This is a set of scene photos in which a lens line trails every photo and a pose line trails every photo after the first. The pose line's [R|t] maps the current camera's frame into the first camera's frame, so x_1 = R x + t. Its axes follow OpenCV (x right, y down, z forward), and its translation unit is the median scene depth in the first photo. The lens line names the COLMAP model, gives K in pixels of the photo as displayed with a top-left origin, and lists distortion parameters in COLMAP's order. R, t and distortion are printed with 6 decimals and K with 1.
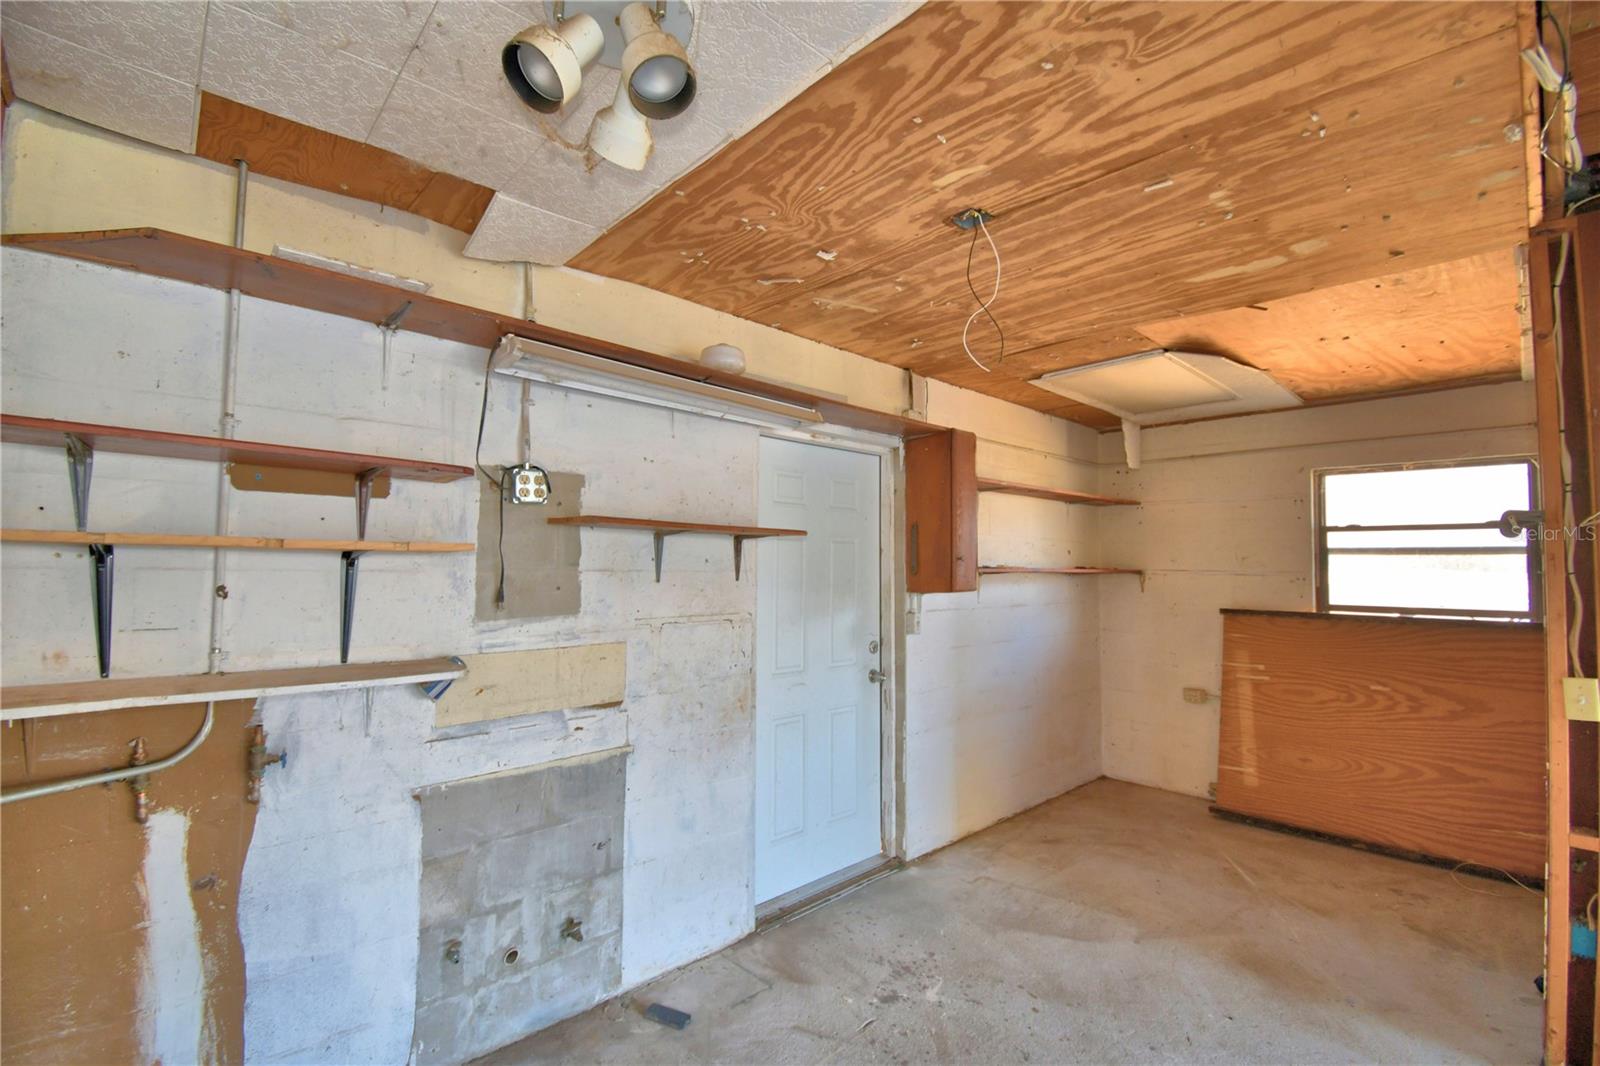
lens RADIAL K [[701.0, 0, 791.2], [0, 701.0, 532.0], [0, 0, 1]] dist [0.020333, -0.026940]
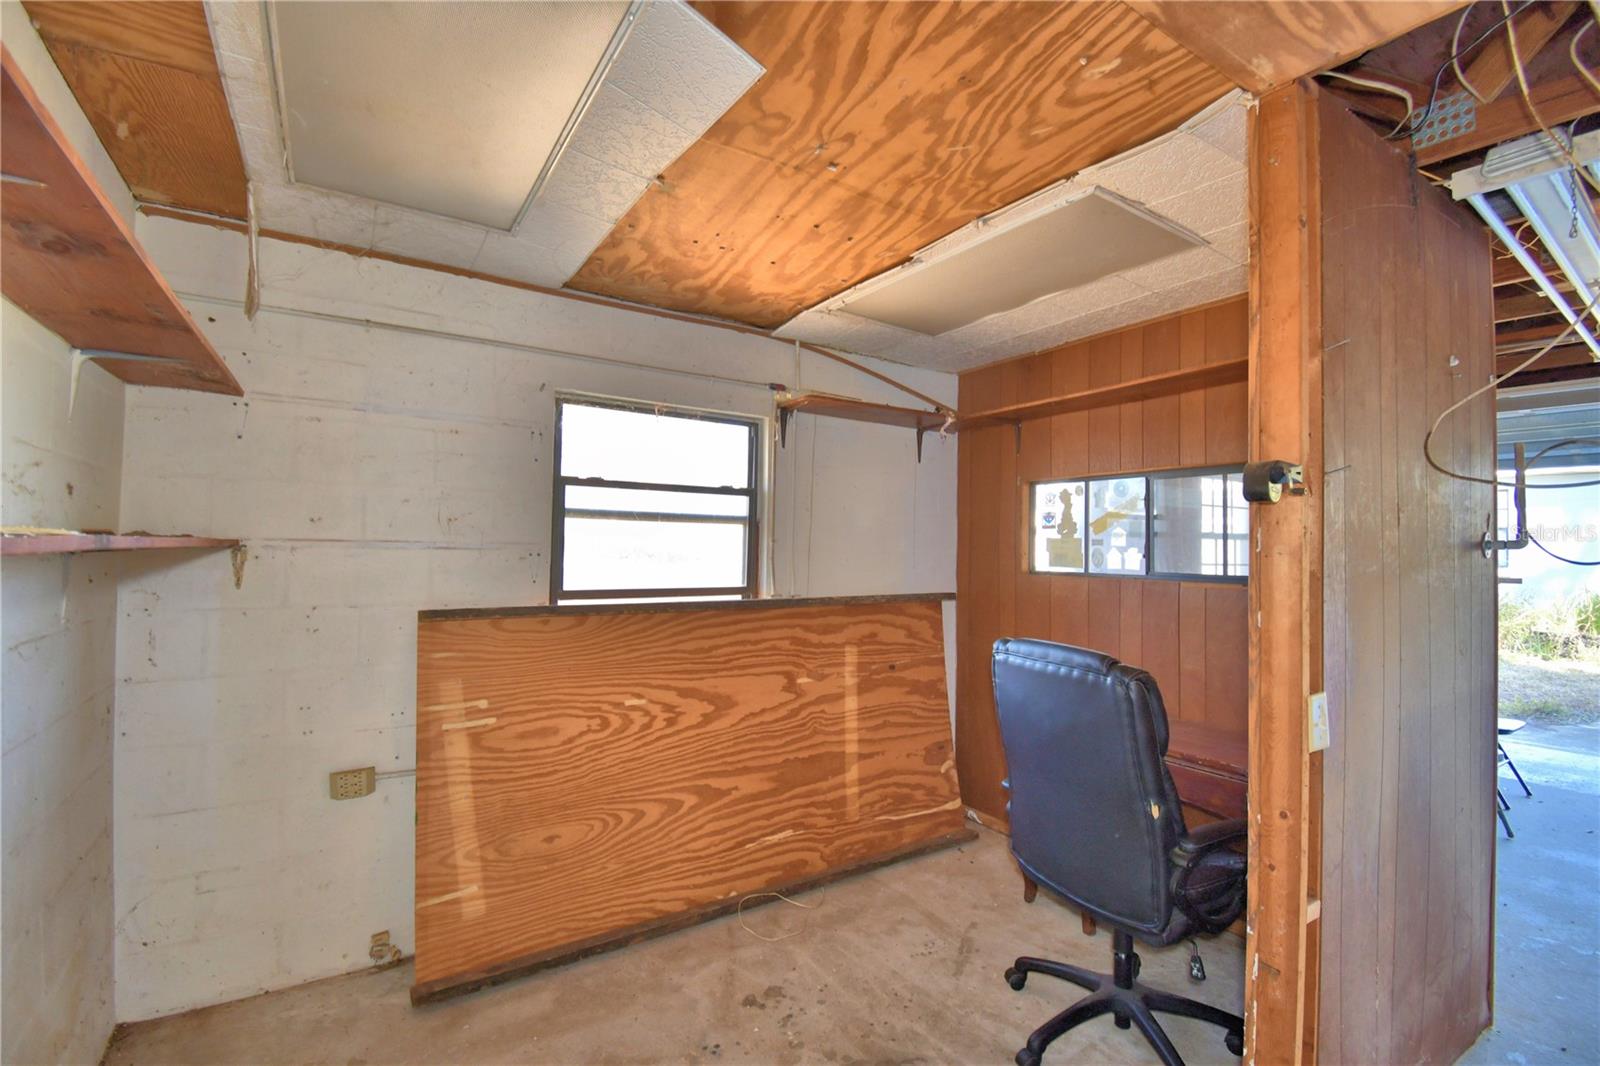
lens RADIAL K [[696.0, 0, 792.8], [0, 696.0, 527.2], [0, 0, 1]] dist [0.018941, -0.025676]
pose [[0.183501, 0.018106, 0.982853, 0.138001], [-0.058532, 0.998258, -0.007462, 0.033118], [-0.981275, -0.056159, 0.184241, 0.661770]]
